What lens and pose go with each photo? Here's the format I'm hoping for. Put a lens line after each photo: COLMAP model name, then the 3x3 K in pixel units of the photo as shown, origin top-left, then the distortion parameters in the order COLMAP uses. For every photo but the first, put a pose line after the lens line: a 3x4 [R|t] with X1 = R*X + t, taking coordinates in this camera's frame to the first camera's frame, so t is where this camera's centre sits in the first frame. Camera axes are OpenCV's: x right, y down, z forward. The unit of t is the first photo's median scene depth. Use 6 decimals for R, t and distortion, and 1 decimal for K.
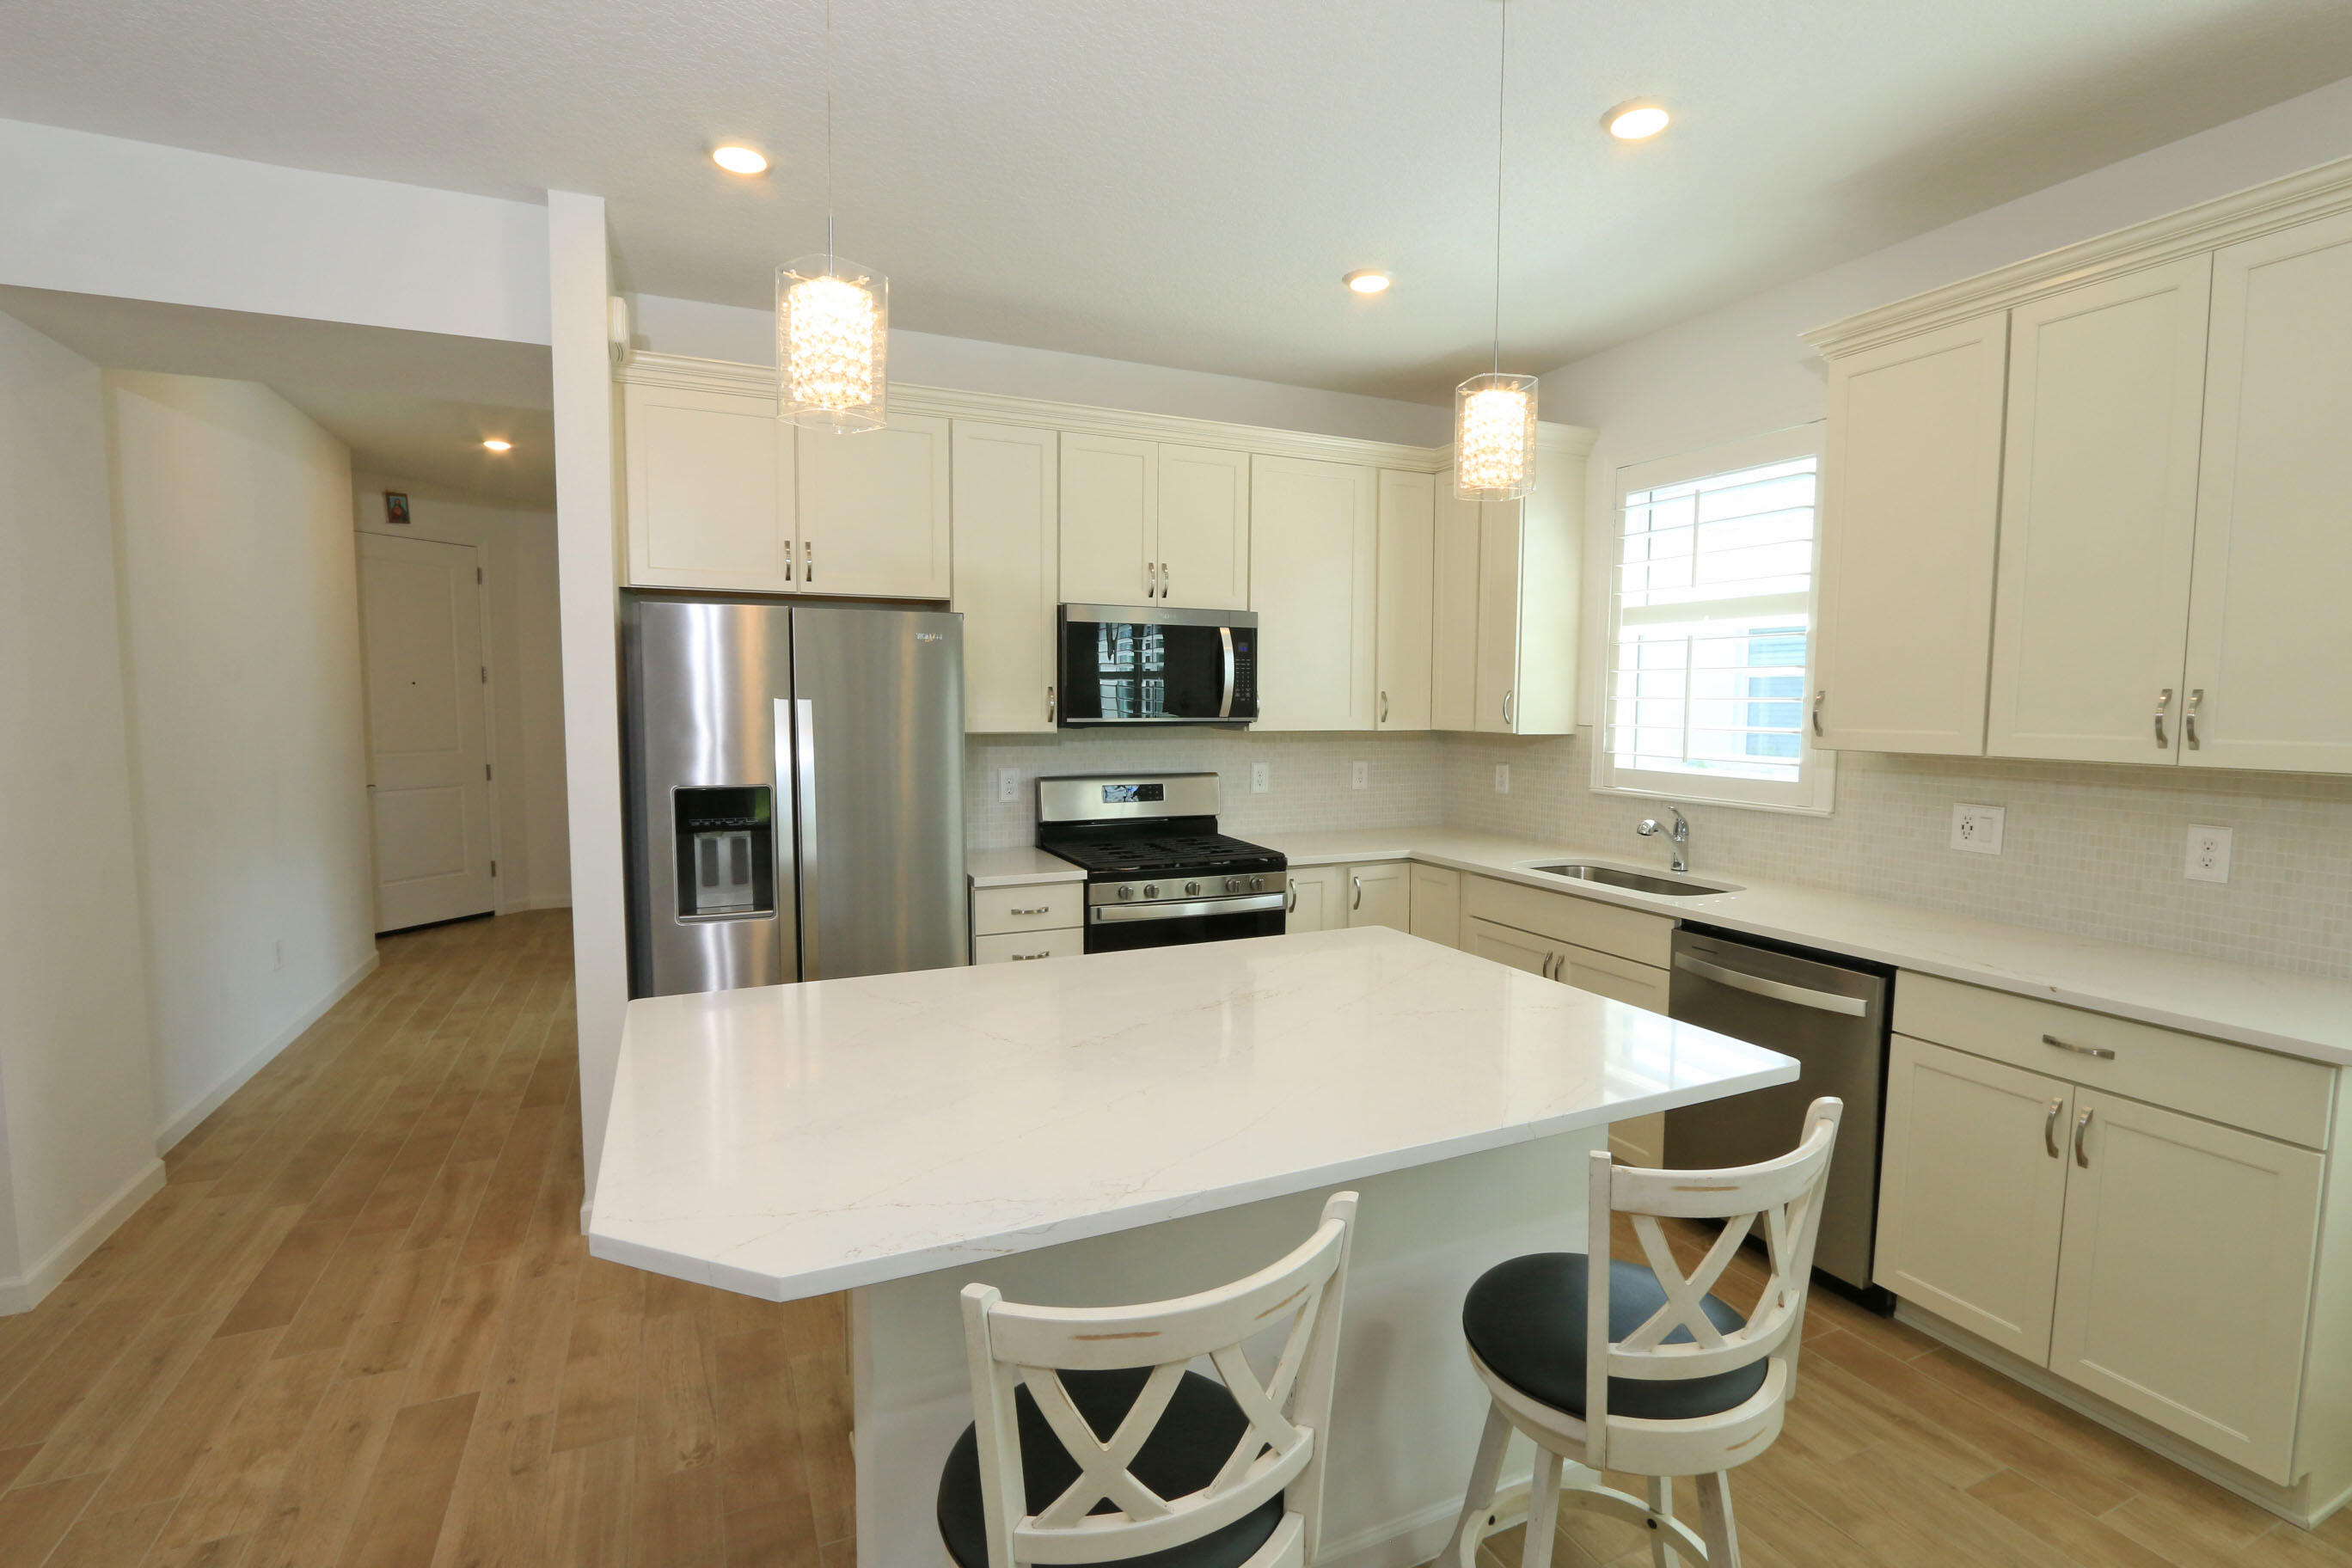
lens RADIAL K [[1083.9, 0, 1186.7], [0, 1083.9, 783.8], [0, 0, 1]] dist [-0.019769, 0.000810]
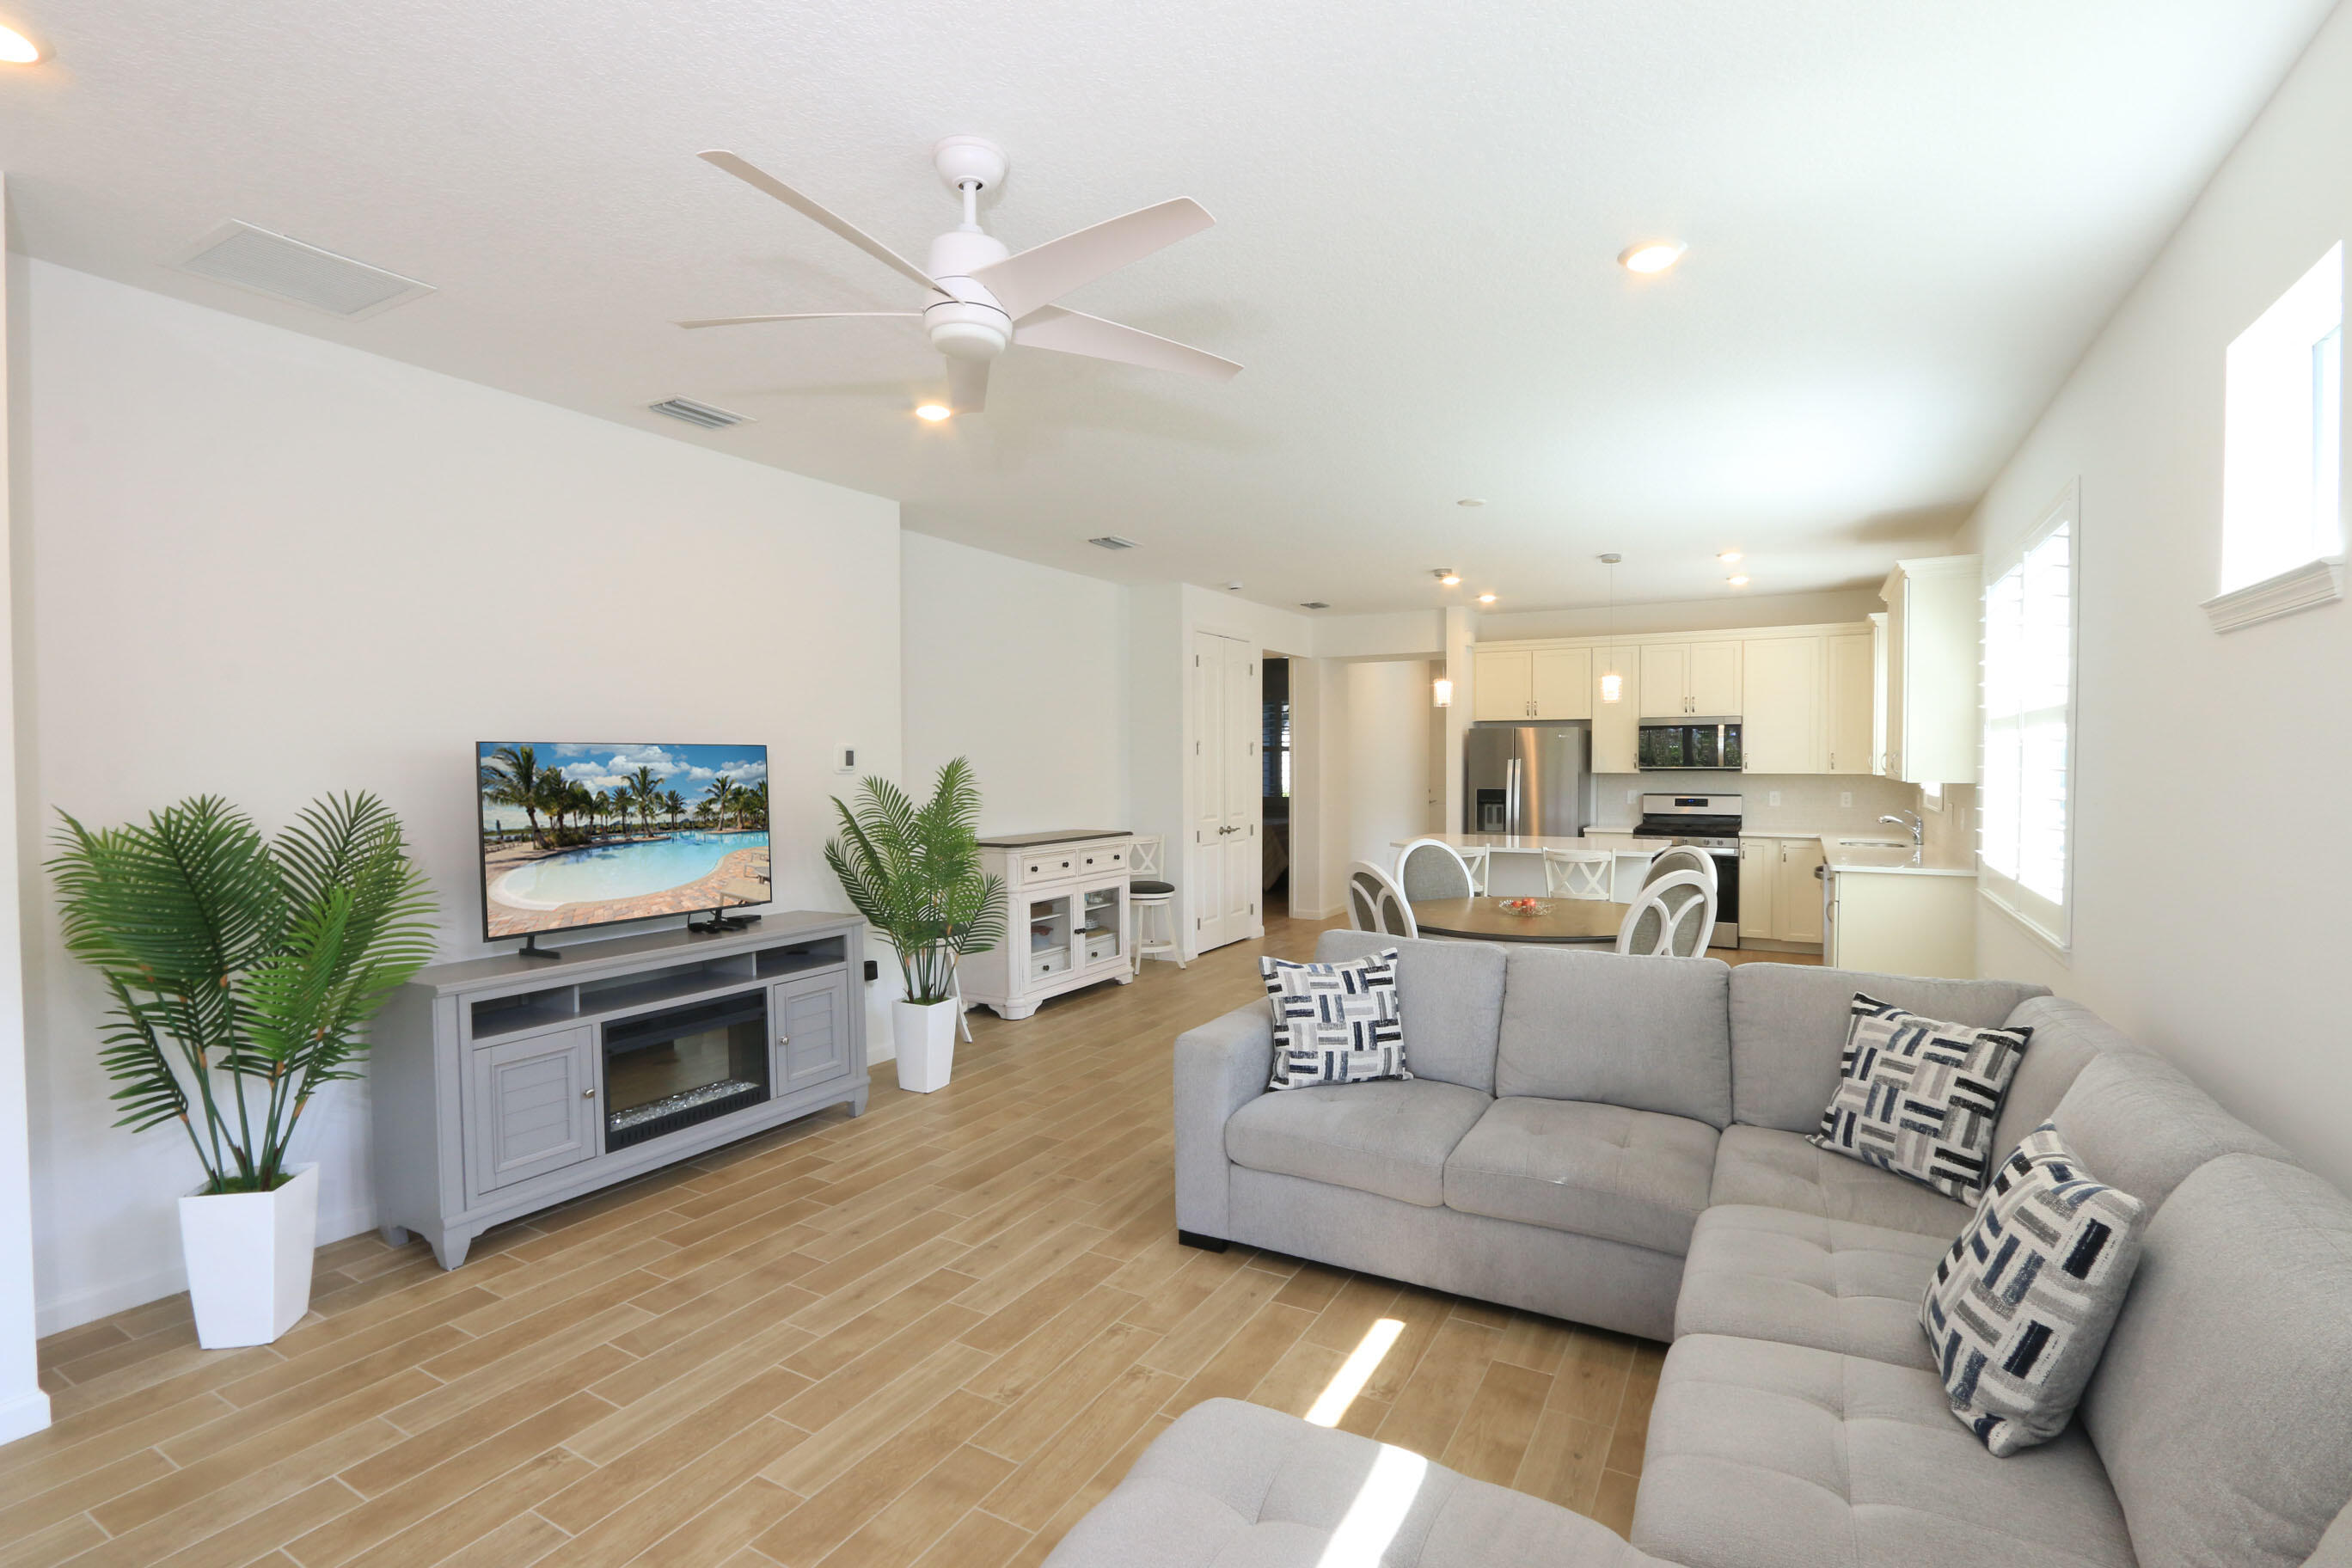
lens RADIAL K [[1075.8, 0, 1181.8], [0, 1075.8, 792.4], [0, 0, 1]] dist [-0.040783, 0.012555]
pose [[0.584279, 0.014634, -0.811421, 1.181149], [-0.059266, 0.997937, -0.024677, 0.108888], [0.809386, 0.062508, 0.583941, -1.136827]]
